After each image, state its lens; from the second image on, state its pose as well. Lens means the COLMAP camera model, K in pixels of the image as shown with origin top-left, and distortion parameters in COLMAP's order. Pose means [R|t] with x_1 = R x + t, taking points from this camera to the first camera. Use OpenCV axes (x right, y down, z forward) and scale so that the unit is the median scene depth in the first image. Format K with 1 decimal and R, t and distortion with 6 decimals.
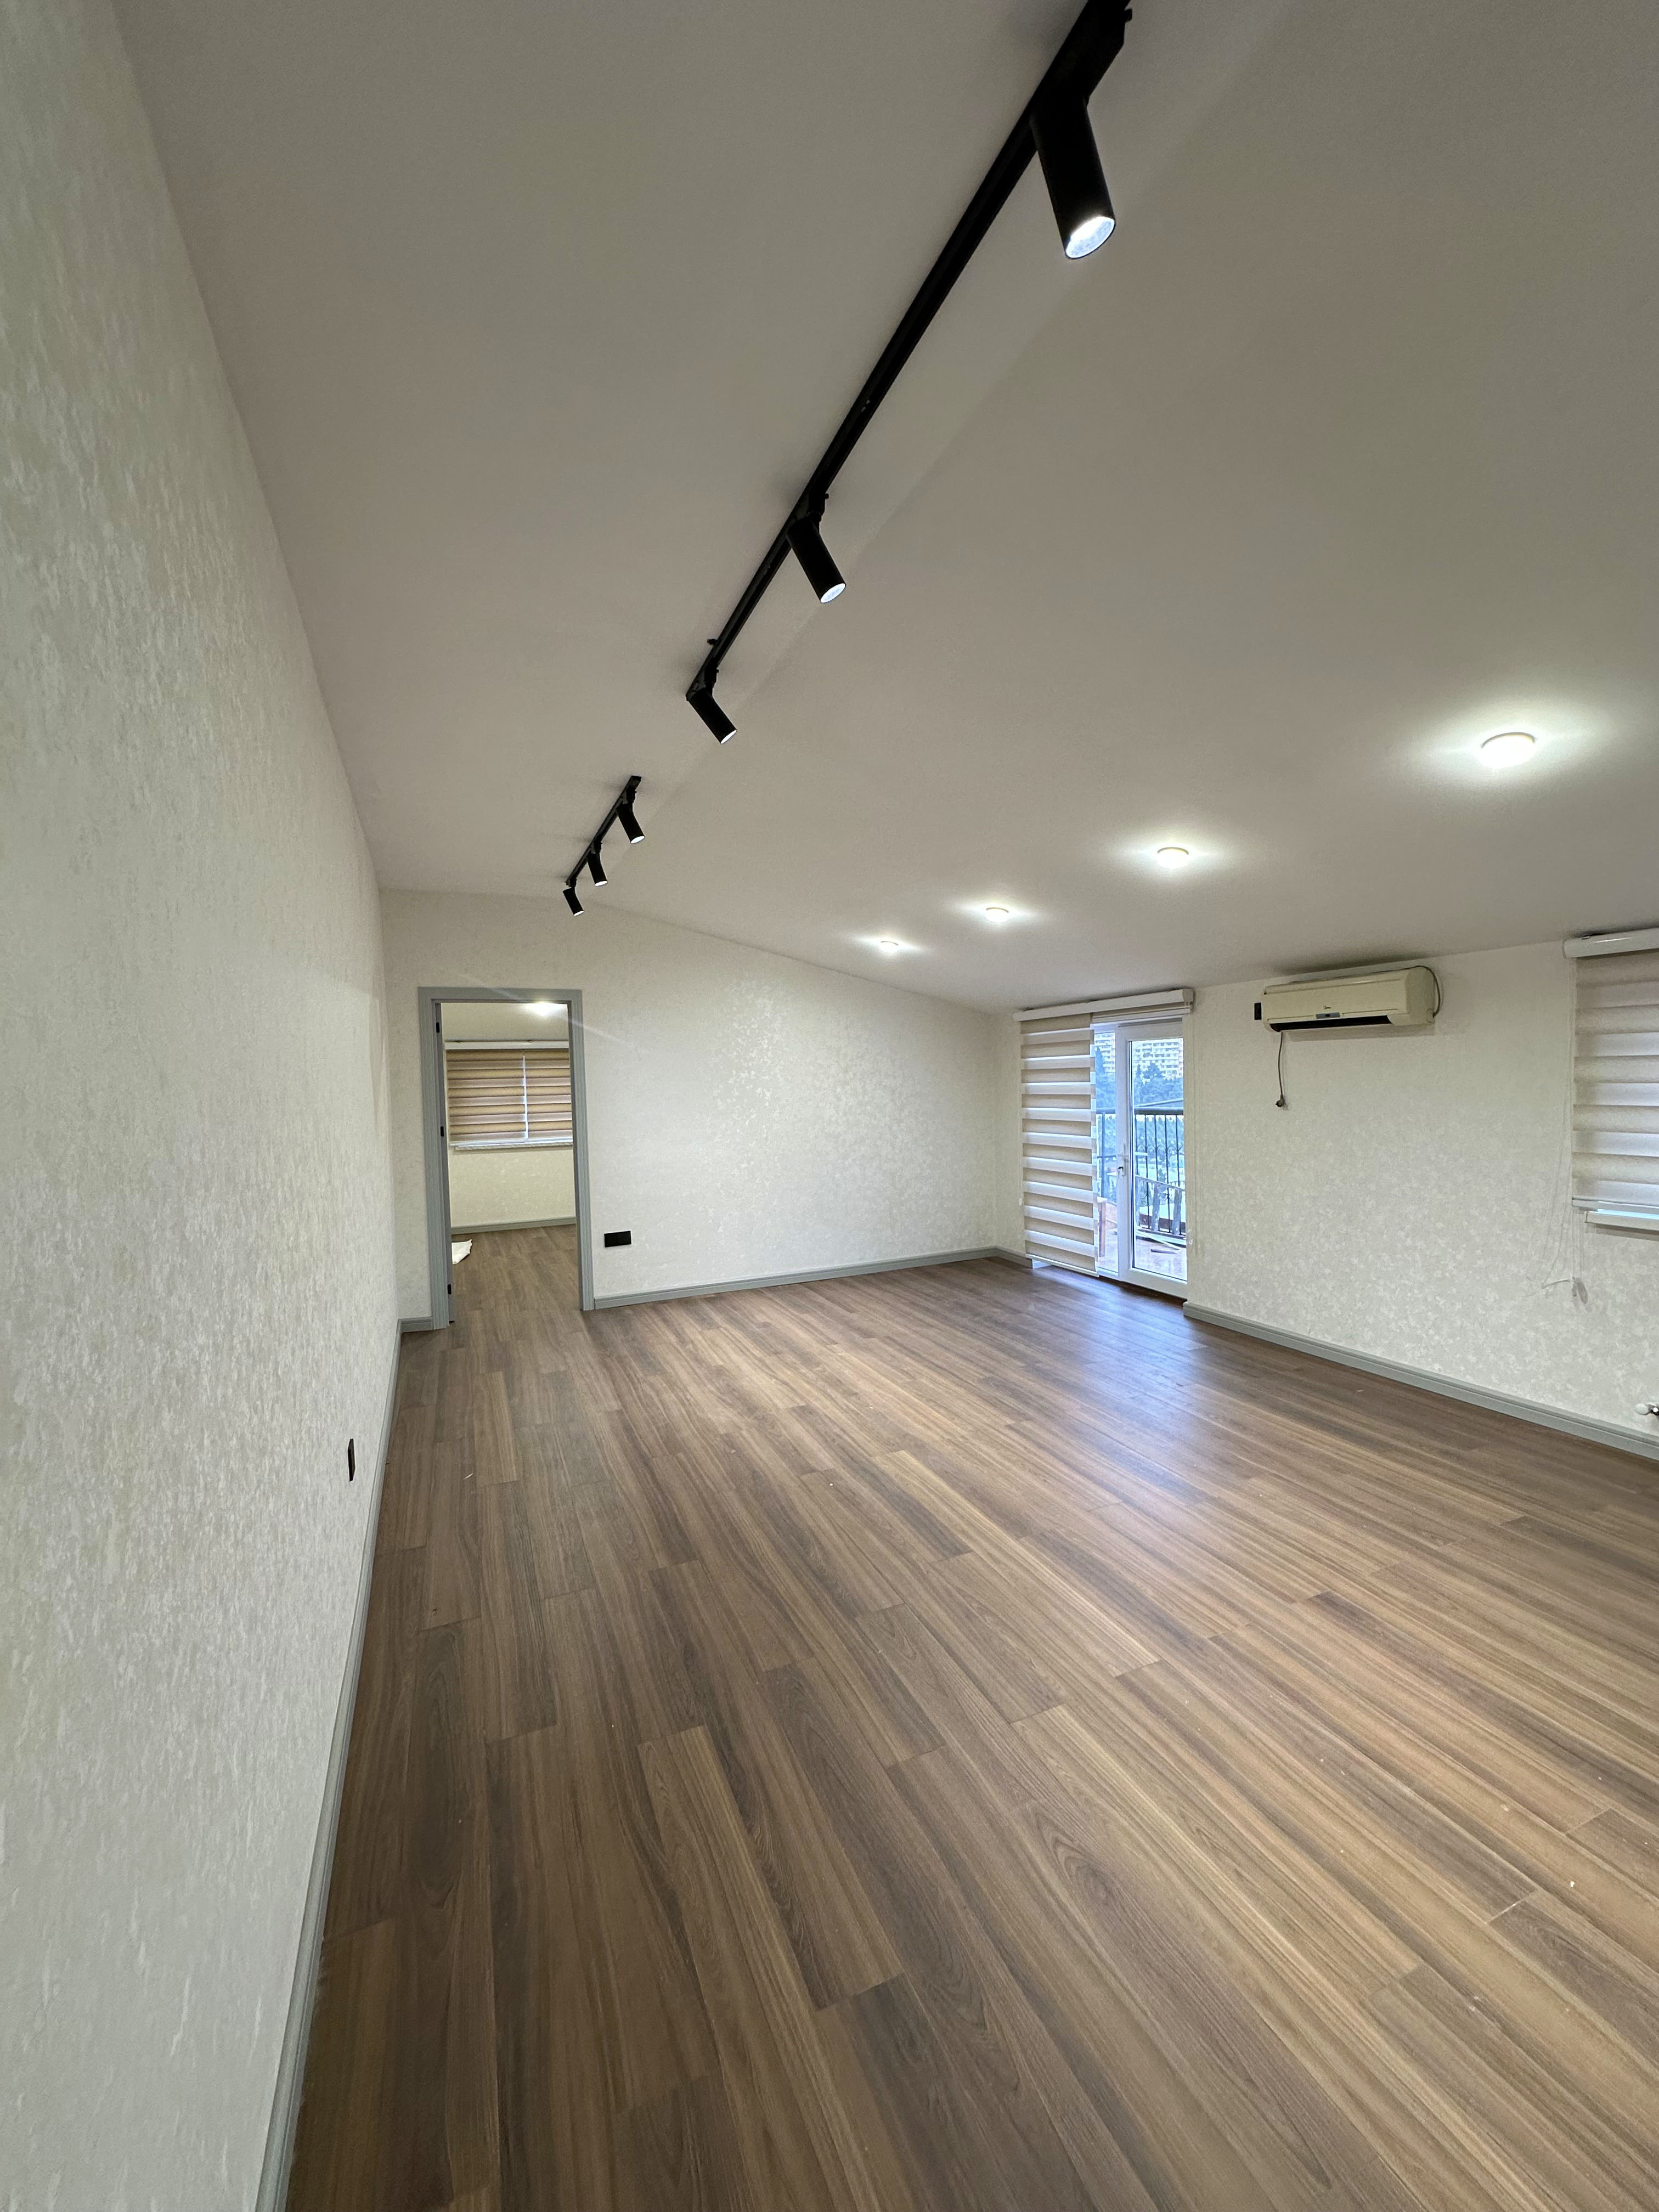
lens RADIAL K [[878.0, 0, 825.7], [0, 878.0, 1110.6], [0, 0, 1]] dist [0.000384, -0.000105]
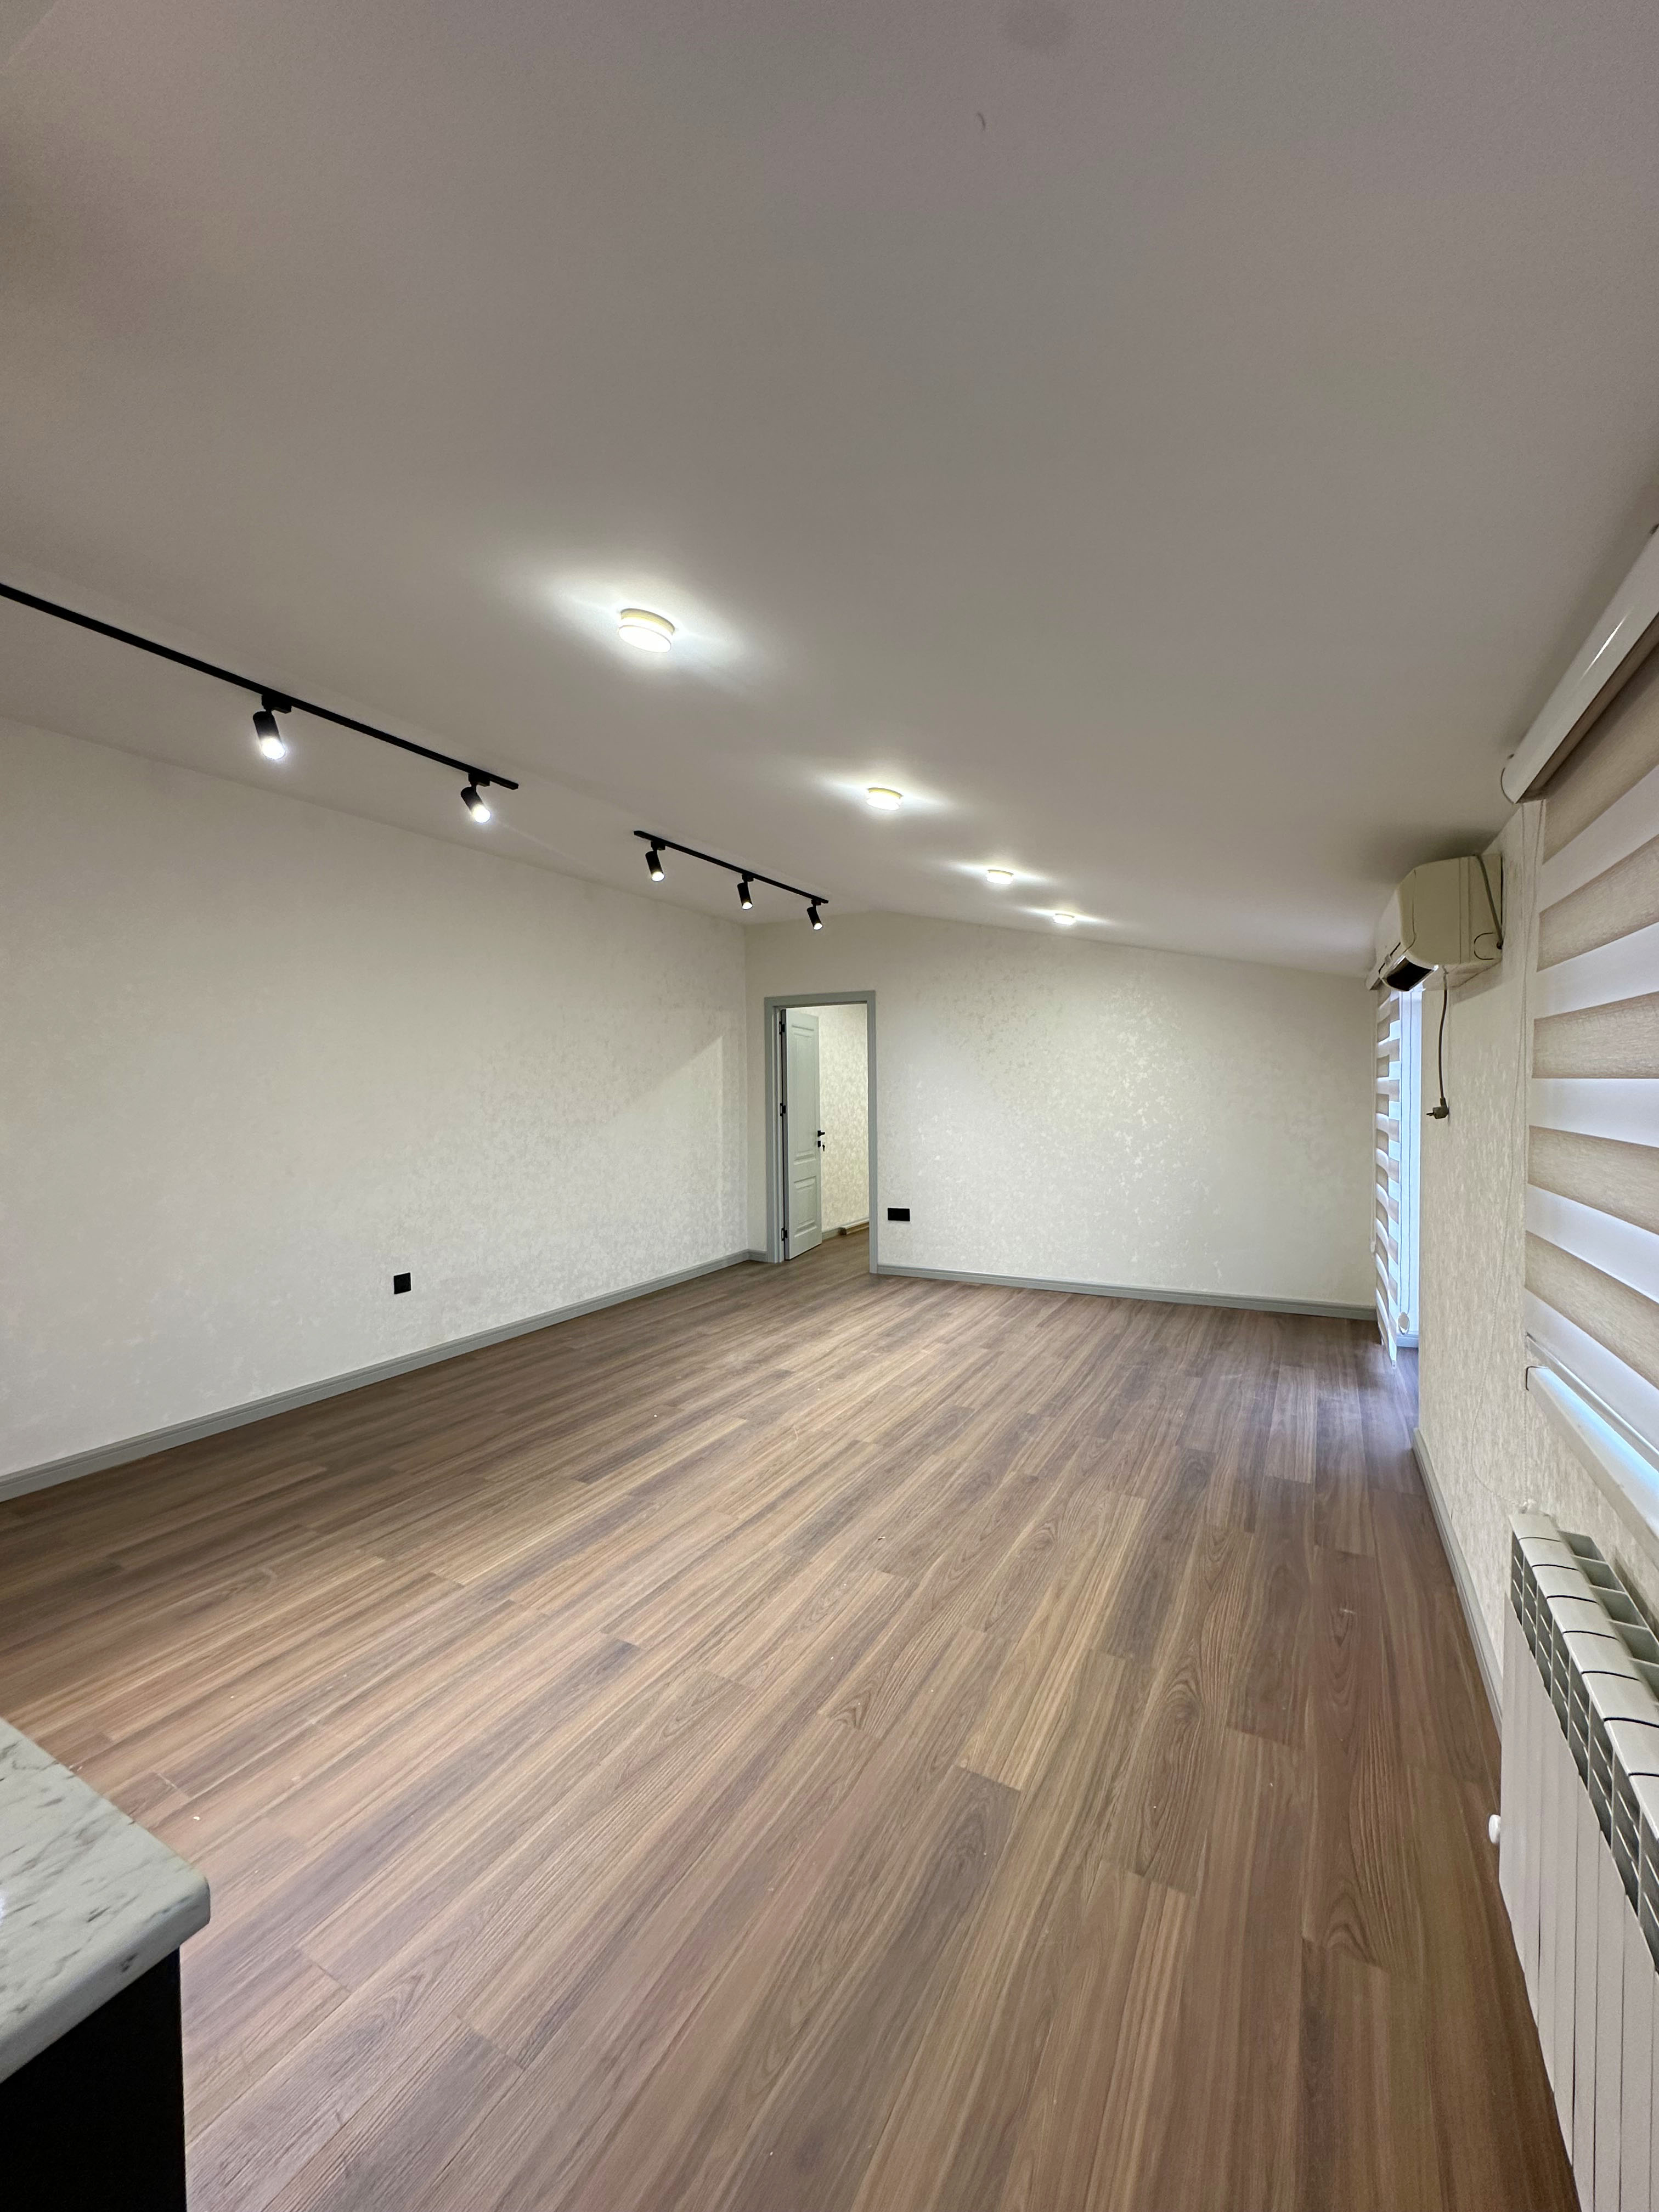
lens RADIAL K [[878.0, 0, 824.0], [0, 878.0, 1100.5], [0, 0, 1]] dist [0.000384, -0.000105]
pose [[0.611631, 0.031490, -0.790517, 0.853957], [-0.034749, 0.999313, 0.012922, -0.010821], [0.790380, 0.019566, 0.612304, 0.374268]]
